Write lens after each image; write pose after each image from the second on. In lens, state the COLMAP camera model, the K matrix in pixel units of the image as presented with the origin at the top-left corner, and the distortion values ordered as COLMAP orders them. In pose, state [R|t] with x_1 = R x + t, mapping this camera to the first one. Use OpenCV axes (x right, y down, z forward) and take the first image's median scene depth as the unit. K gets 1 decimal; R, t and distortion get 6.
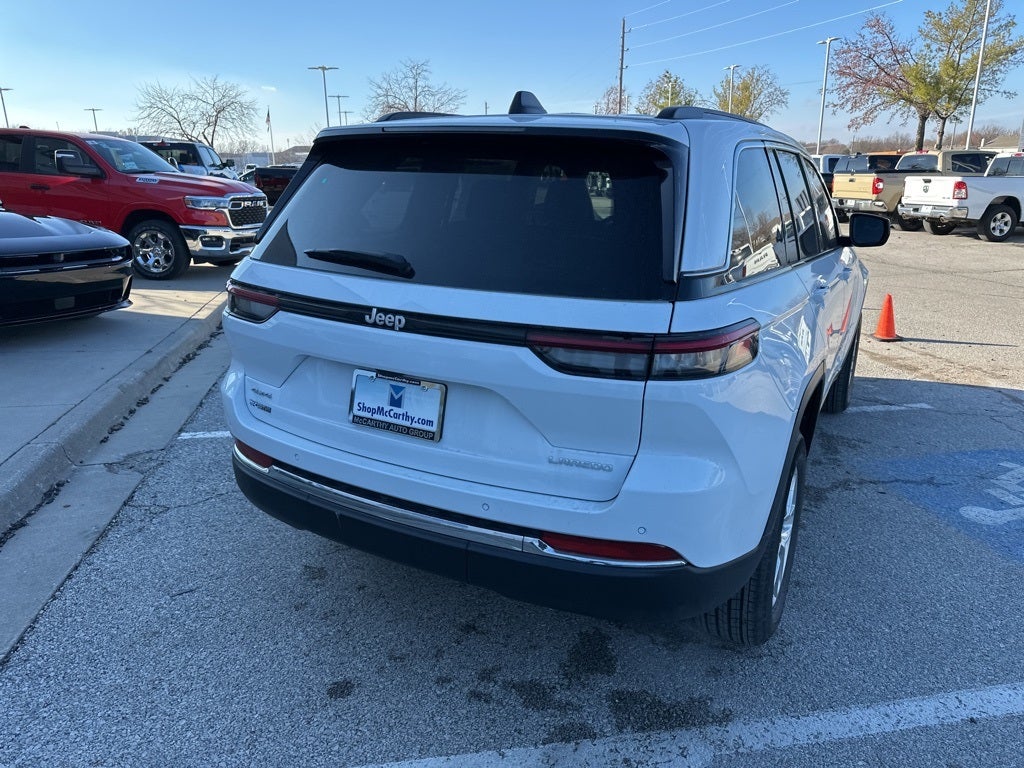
lens RADIAL K [[718.8, 0, 509.2], [0, 718.8, 372.6], [0, 0, 1]] dist [0.042184, -0.048614]
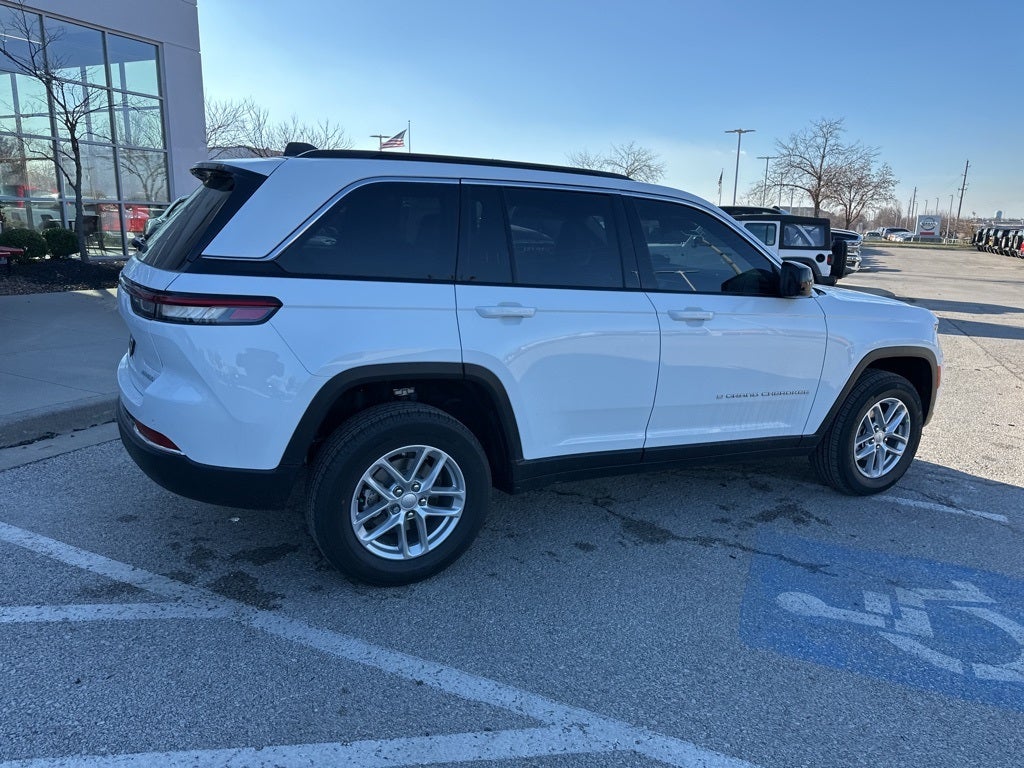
lens RADIAL K [[718.8, 0, 513.1], [0, 718.8, 367.1], [0, 0, 1]] dist [0.042184, -0.048614]
pose [[0.830383, 0.136433, -0.540231, 0.766572], [-0.181926, 0.982810, -0.031433, 0.008006], [0.526656, 0.124383, 0.840929, 0.049055]]
